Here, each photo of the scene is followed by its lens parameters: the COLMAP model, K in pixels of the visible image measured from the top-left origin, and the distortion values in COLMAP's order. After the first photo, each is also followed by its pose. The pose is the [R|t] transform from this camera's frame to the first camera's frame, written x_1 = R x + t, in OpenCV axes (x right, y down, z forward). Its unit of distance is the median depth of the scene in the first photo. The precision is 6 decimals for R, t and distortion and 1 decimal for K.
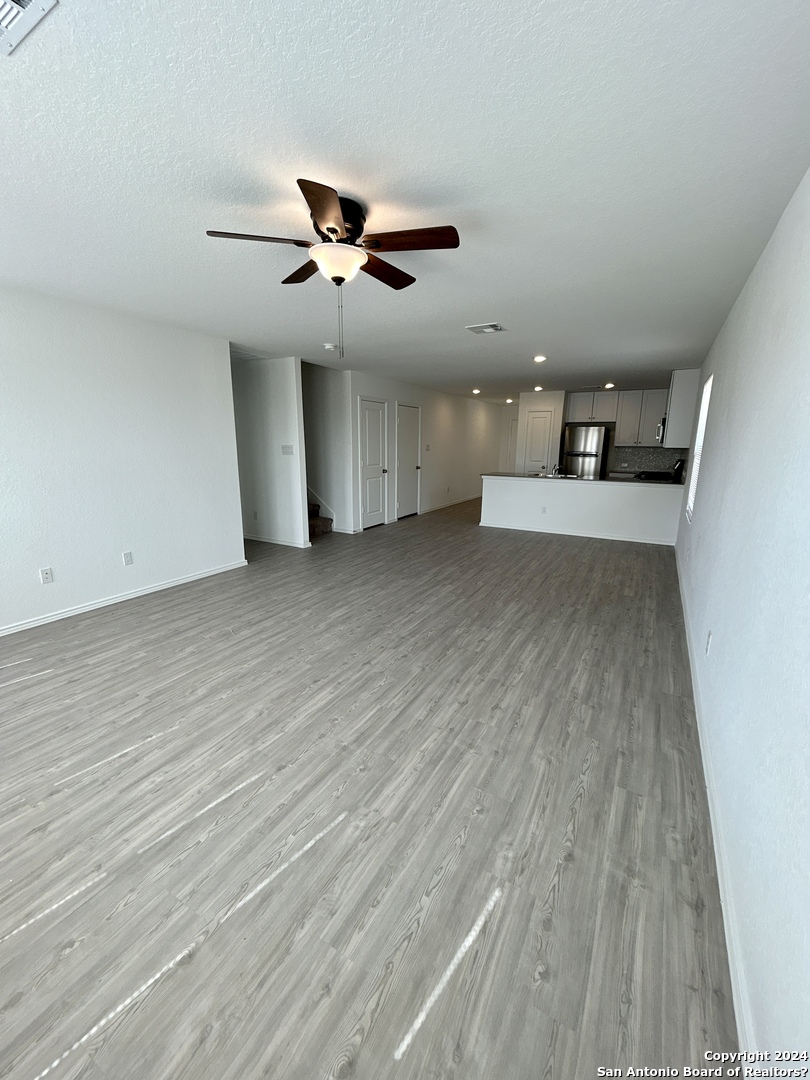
lens RADIAL K [[437.2, 0, 405.7], [0, 437.2, 541.6], [0, 0, 1]] dist [-0.000765, 0.000616]
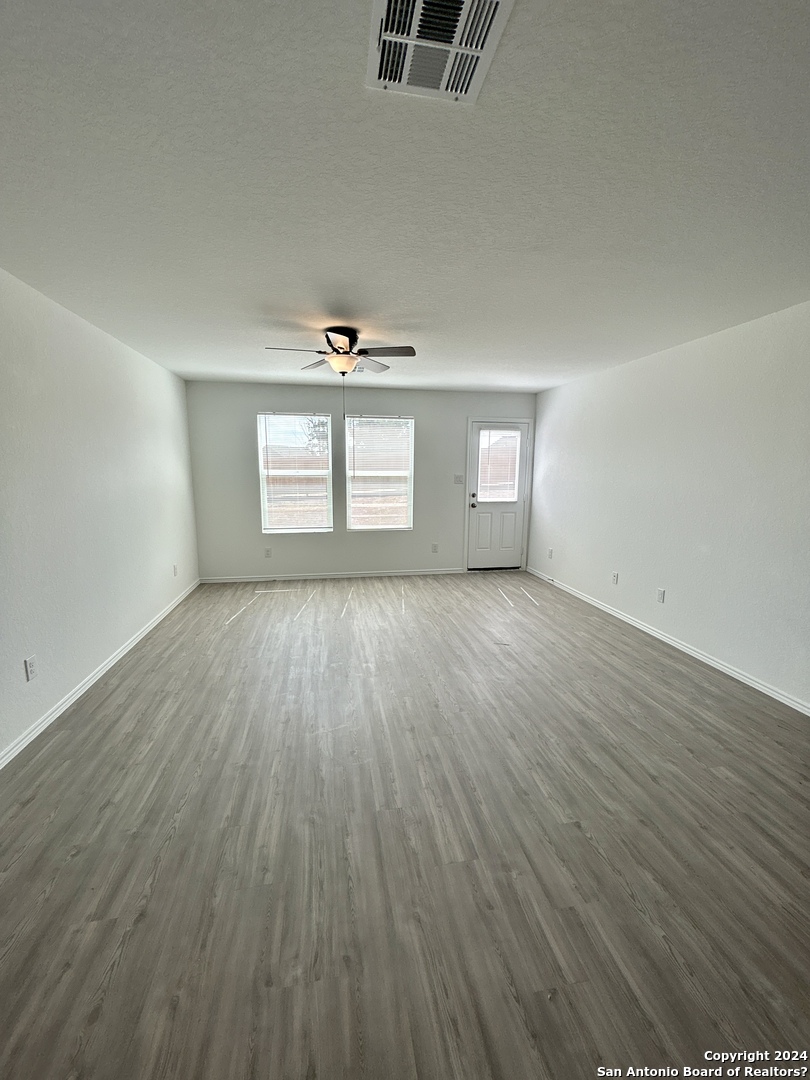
lens RADIAL K [[437.2, 0, 405.7], [0, 437.2, 541.6], [0, 0, 1]] dist [-0.000765, 0.000616]
pose [[-0.765368, 0.094210, -0.636661, 0.439874], [-0.156191, 0.932466, 0.325748, -0.333658], [0.624353, 0.348757, -0.698965, 1.439945]]
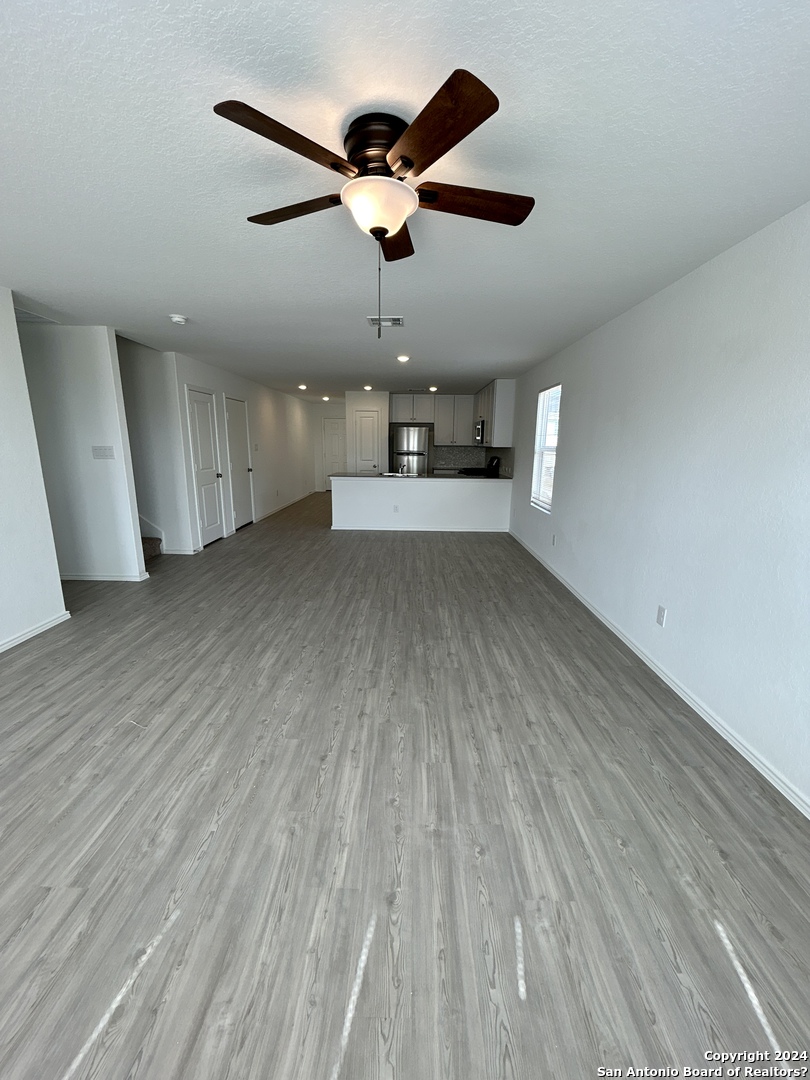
lens RADIAL K [[437.2, 0, 405.7], [0, 437.2, 541.6], [0, 0, 1]] dist [-0.000765, 0.000616]
pose [[0.877389, -0.104480, 0.468266, -0.300428], [0.101936, 0.994312, 0.030855, -0.050709], [-0.468826, 0.020662, 0.883049, 0.187360]]
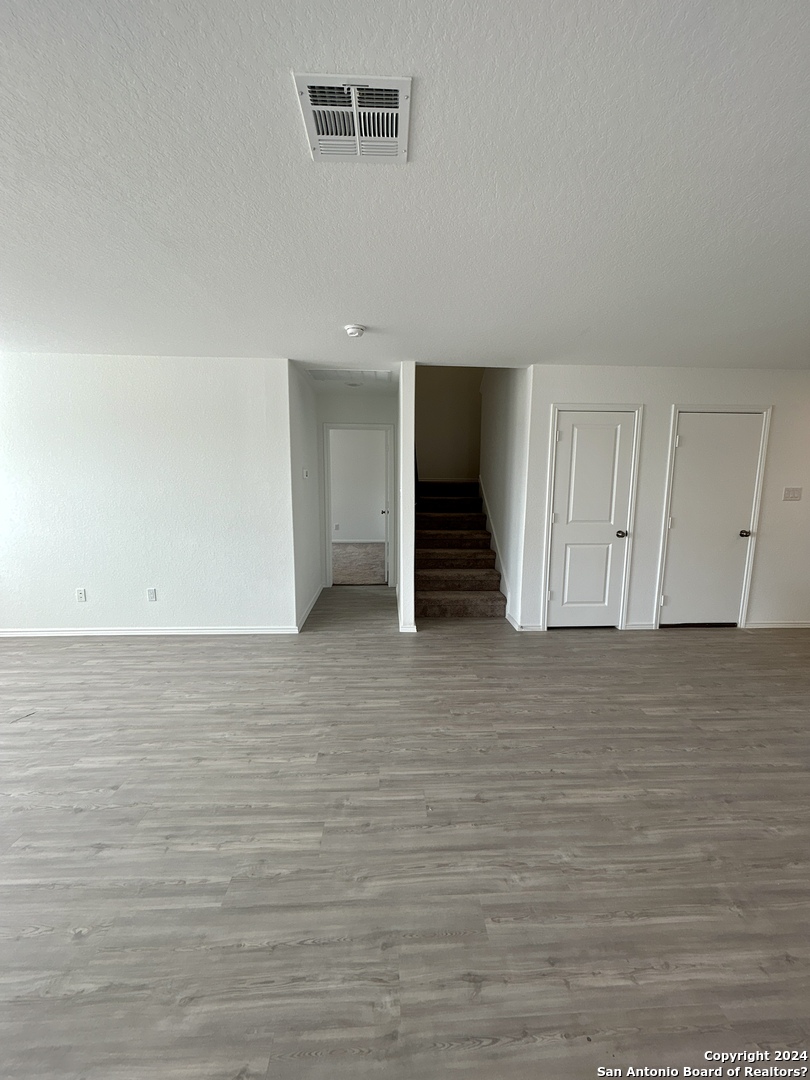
lens RADIAL K [[438.1, 0, 407.3], [0, 438.1, 543.1], [0, 0, 1]] dist [0.000533, 0.000667]
pose [[0.538924, 0.119011, -0.833905, 0.565040], [-0.190439, 0.981552, 0.017008, -0.231899], [0.820545, 0.149642, 0.551646, 1.022370]]
